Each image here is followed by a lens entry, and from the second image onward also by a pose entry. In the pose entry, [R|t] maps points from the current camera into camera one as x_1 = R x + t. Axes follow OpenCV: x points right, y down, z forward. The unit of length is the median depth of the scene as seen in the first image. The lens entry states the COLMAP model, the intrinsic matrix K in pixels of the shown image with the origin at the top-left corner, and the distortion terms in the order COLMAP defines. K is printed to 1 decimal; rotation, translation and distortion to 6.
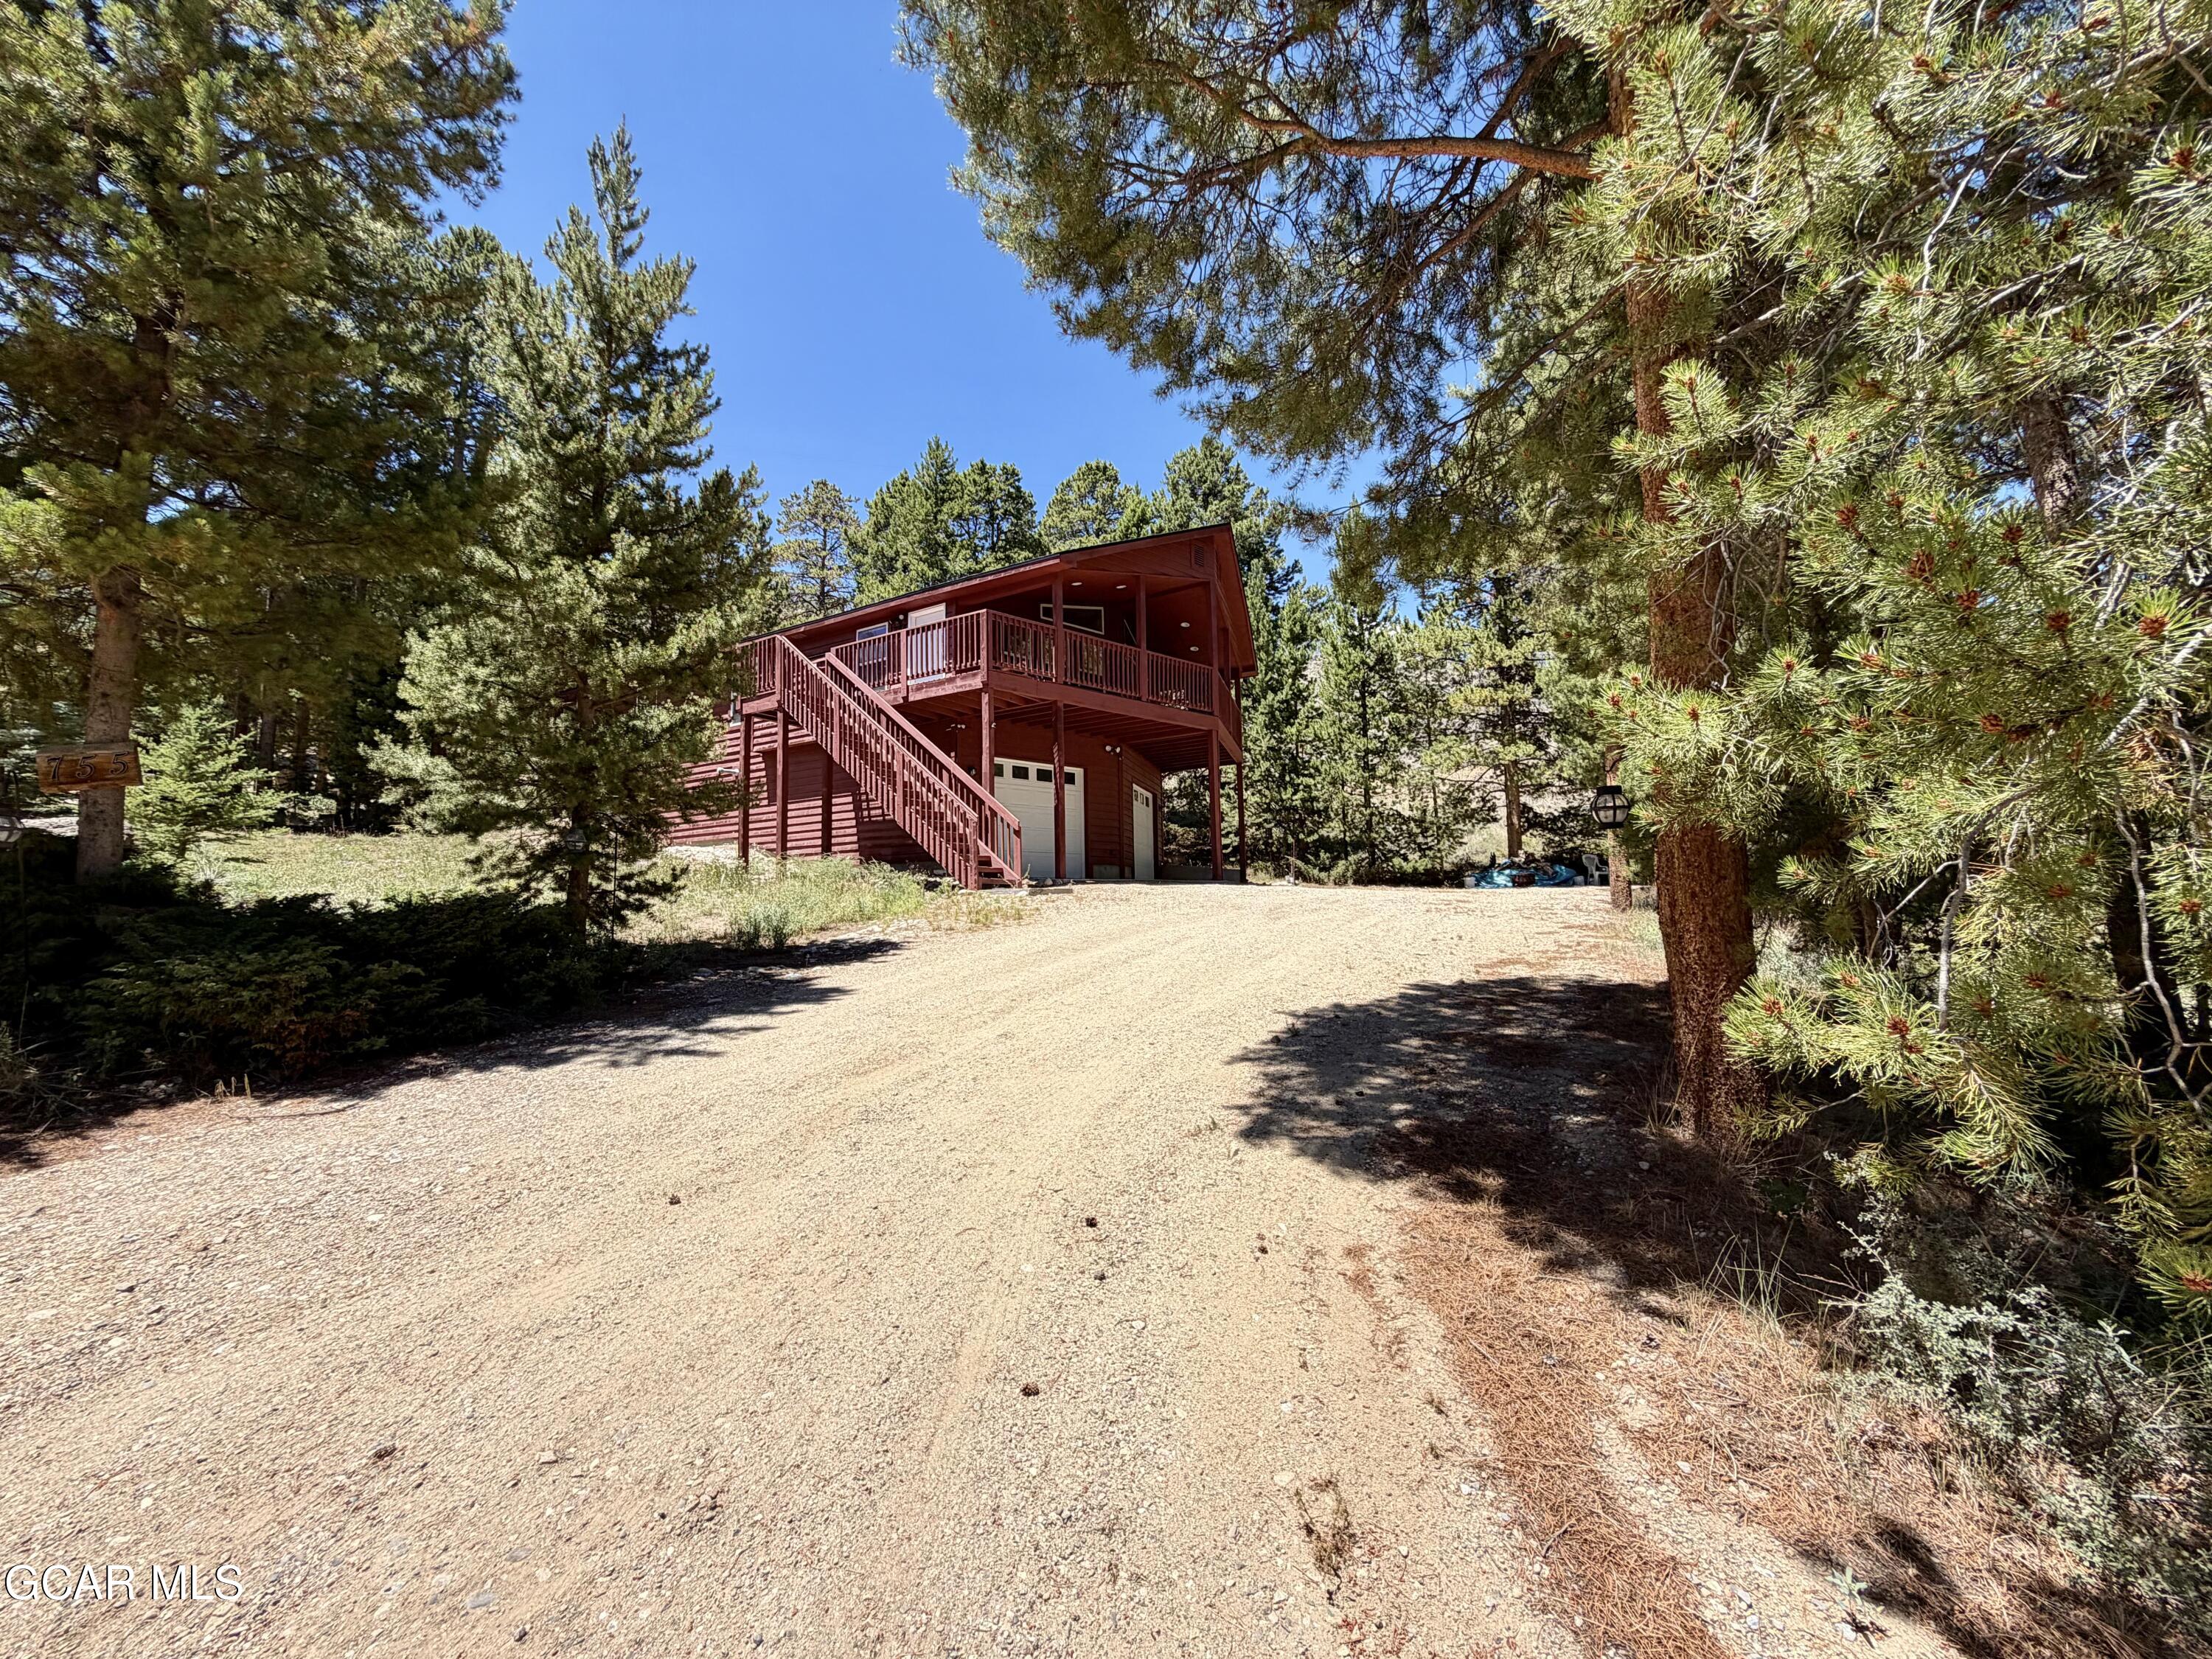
lens RADIAL K [[881.7, 0, 1101.7], [0, 881.7, 828.8], [0, 0, 1]] dist [-0.000028, -0.000221]
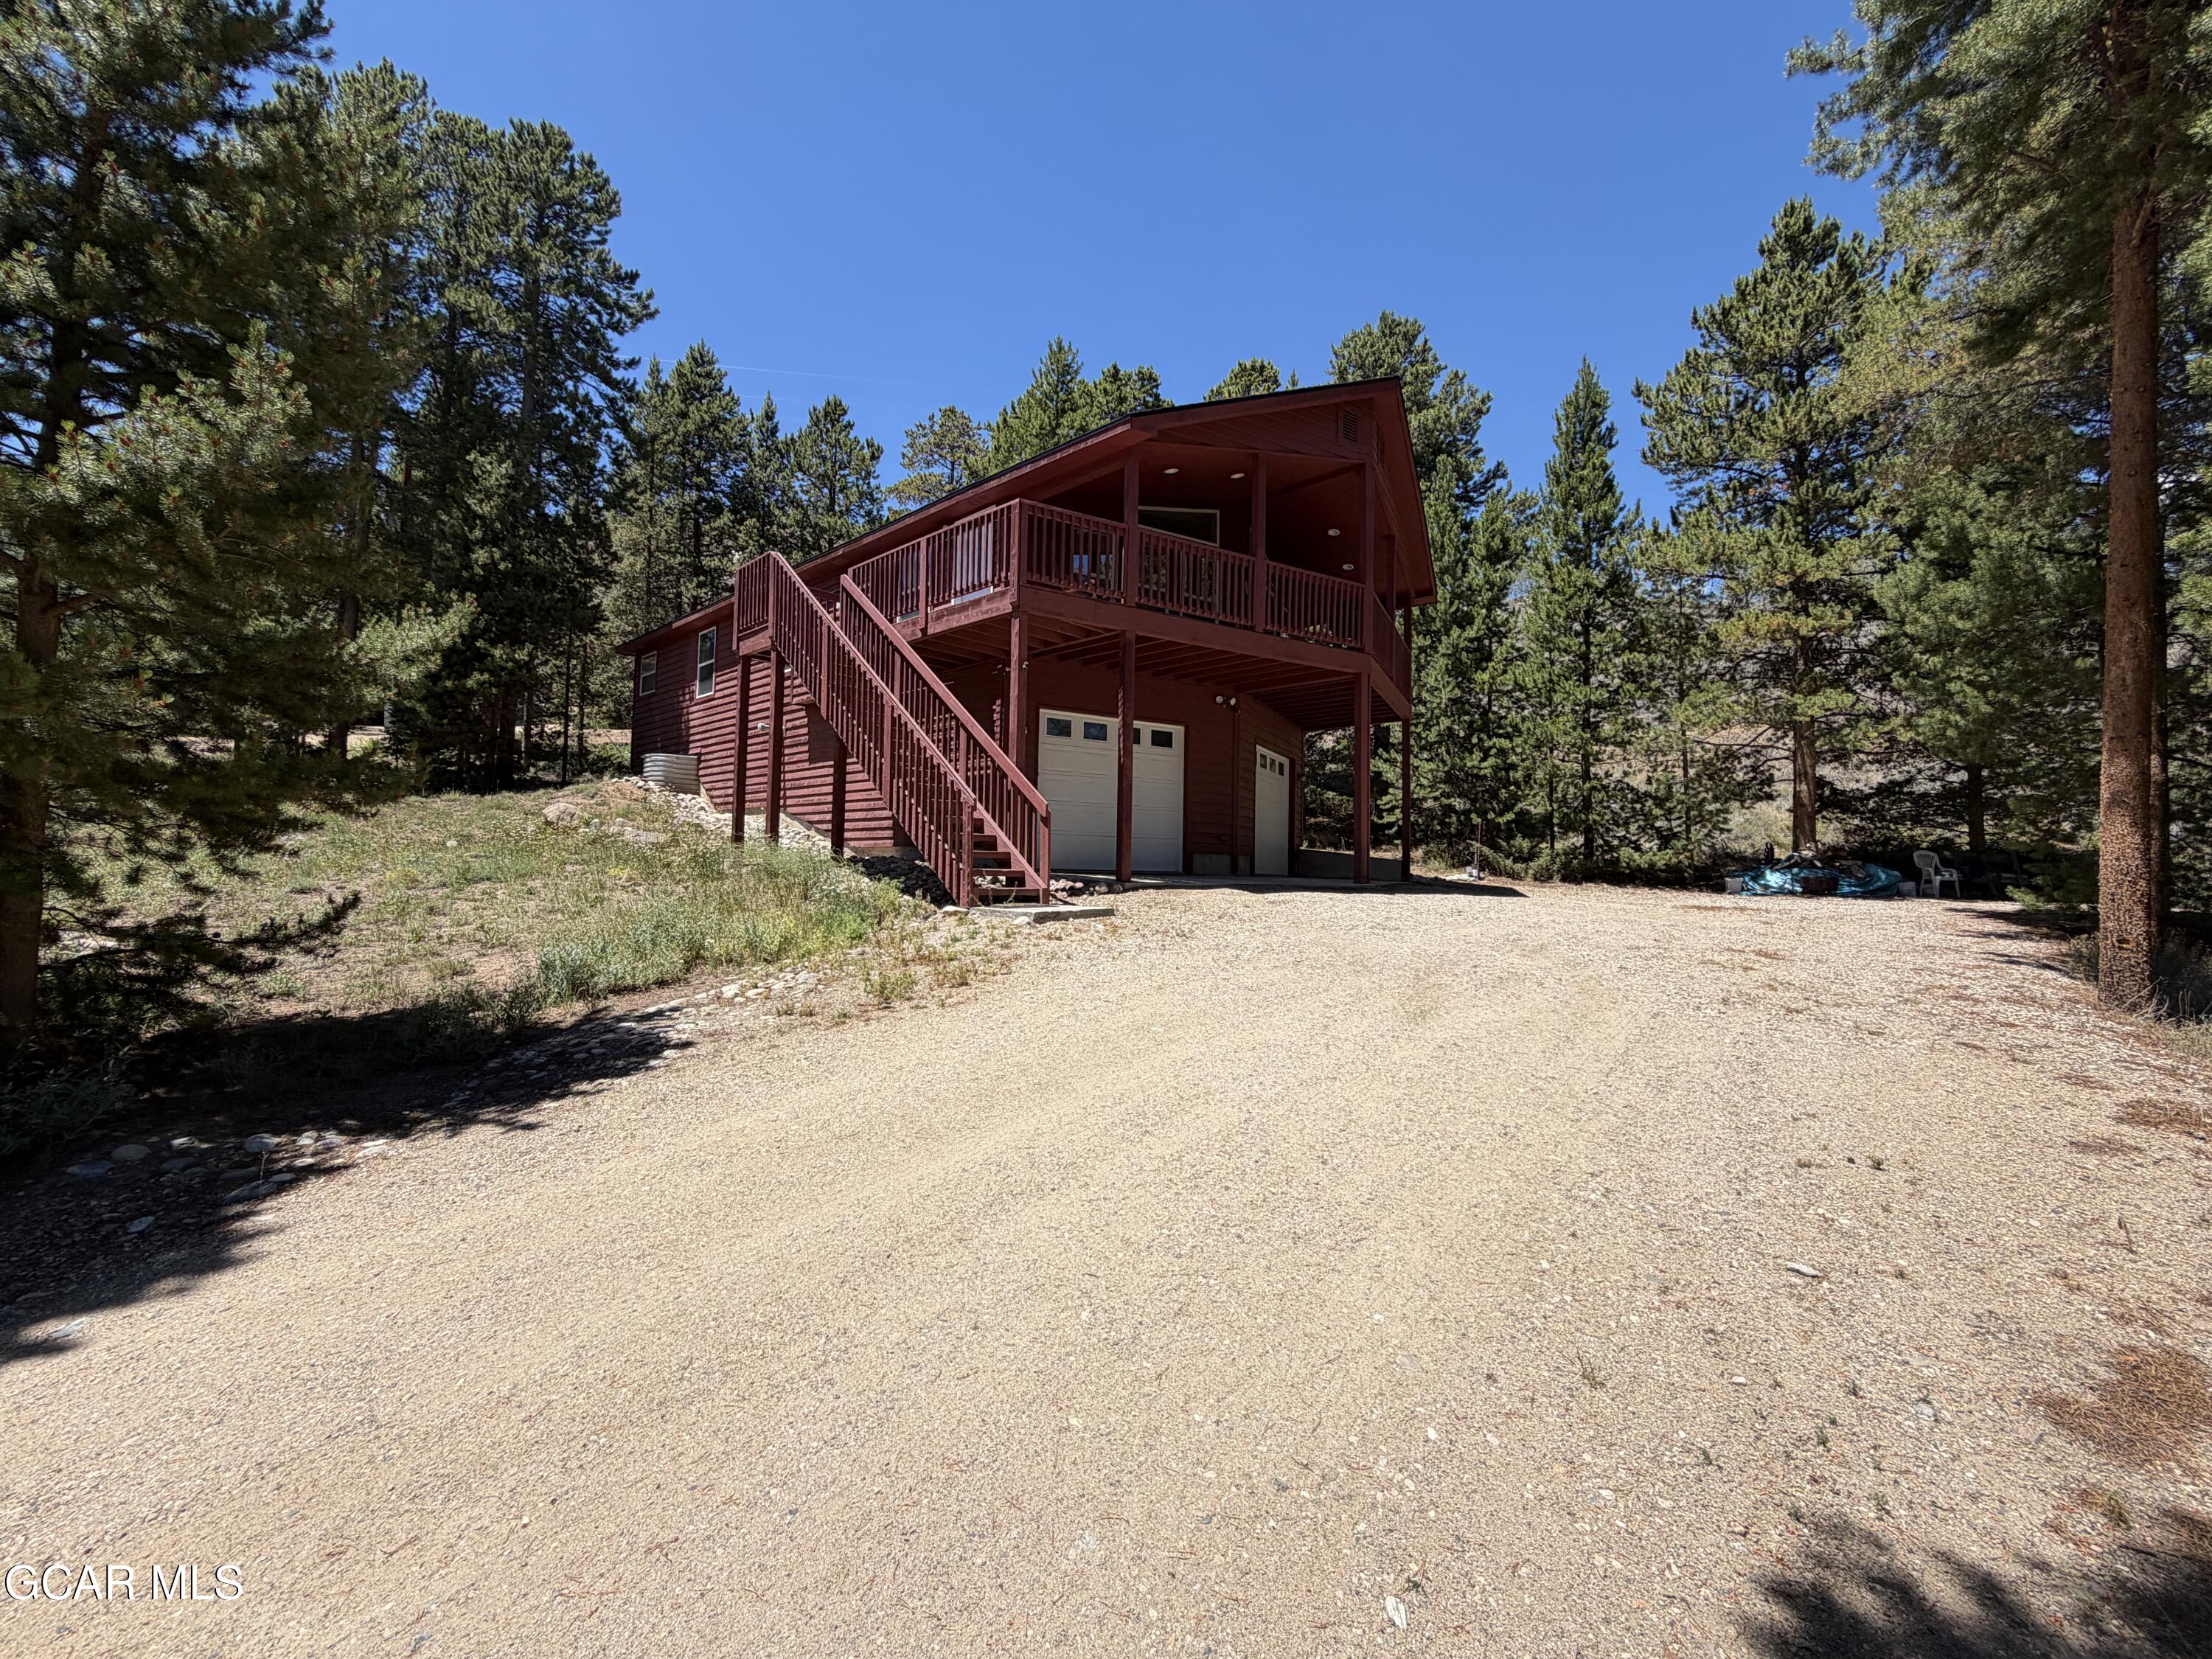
lens RADIAL K [[881.7, 0, 1101.7], [0, 881.7, 828.8], [0, 0, 1]] dist [-0.000028, -0.000221]
pose [[0.980268, 0.027216, -0.195789, 0.043902], [-0.017272, 0.998481, 0.052319, -0.013921], [0.196915, -0.047905, 0.979249, 0.176134]]
